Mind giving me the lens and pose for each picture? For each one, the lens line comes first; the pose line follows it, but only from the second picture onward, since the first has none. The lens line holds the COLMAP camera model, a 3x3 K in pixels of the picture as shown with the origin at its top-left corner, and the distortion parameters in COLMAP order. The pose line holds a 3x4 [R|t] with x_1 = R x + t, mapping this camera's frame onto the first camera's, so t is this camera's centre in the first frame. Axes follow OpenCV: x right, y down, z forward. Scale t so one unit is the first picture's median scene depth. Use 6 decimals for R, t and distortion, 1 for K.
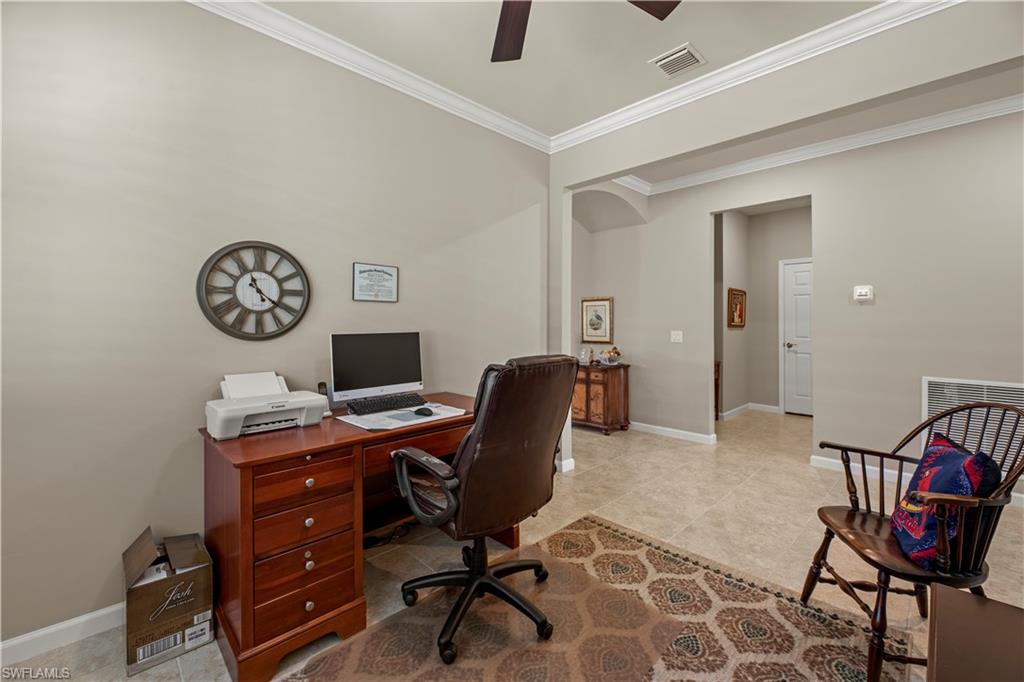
lens RADIAL K [[423.1, 0, 487.1], [0, 423.1, 334.3], [0, 0, 1]] dist [-0.009820, 0.000034]
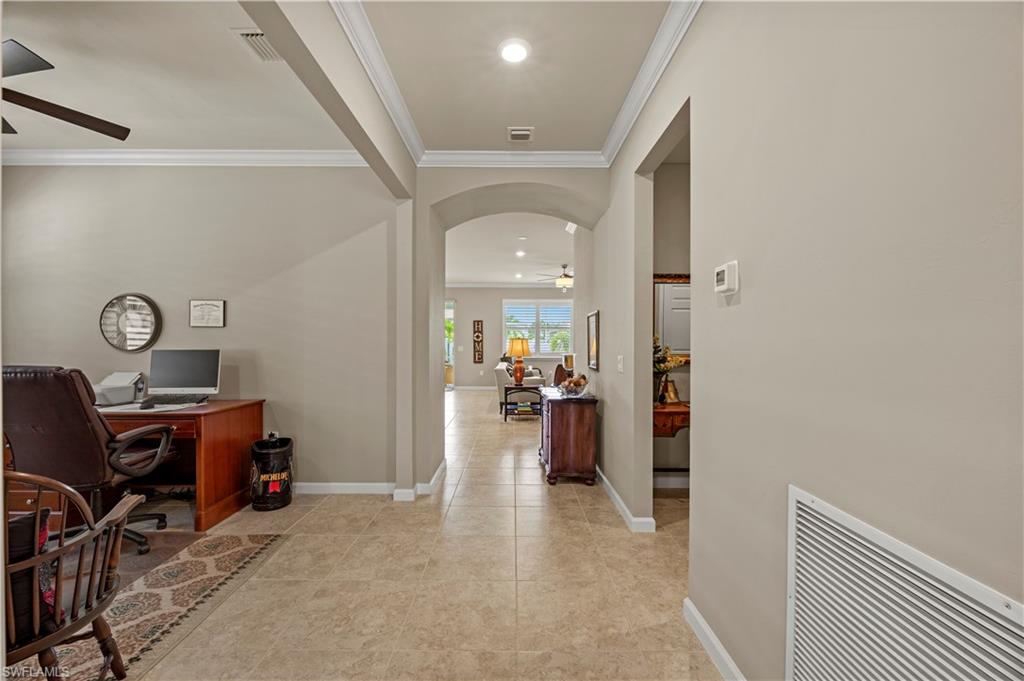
lens RADIAL K [[423.1, 0, 520.6], [0, 423.1, 344.3], [0, 0, 1]] dist [-0.009820, 0.000034]
pose [[0.734509, 0.009251, -0.678535, 1.436876], [-0.016261, 0.999860, -0.003970, -0.031415], [0.678404, 0.013950, 0.734557, 0.692222]]
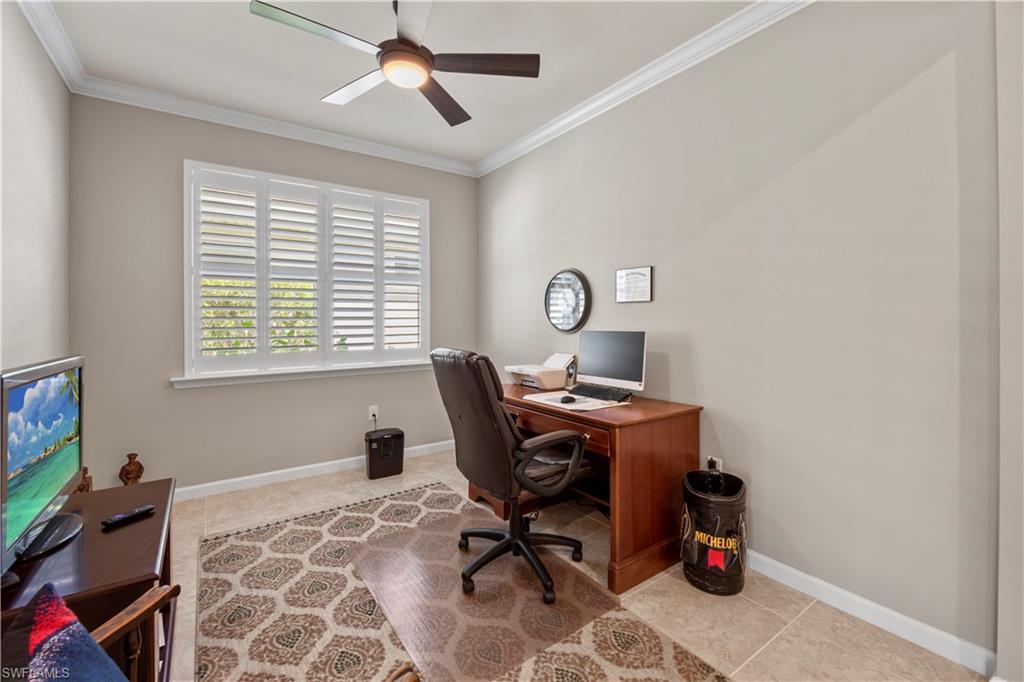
lens RADIAL K [[423.1, 0, 509.9], [0, 423.1, 319.8], [0, 0, 1]] dist [-0.009820, 0.000034]
pose [[-0.155161, 0.004025, -0.987881, 0.868061], [-0.009301, 0.999941, 0.005535, -0.034983], [0.987845, 0.010047, -0.155114, 0.864447]]
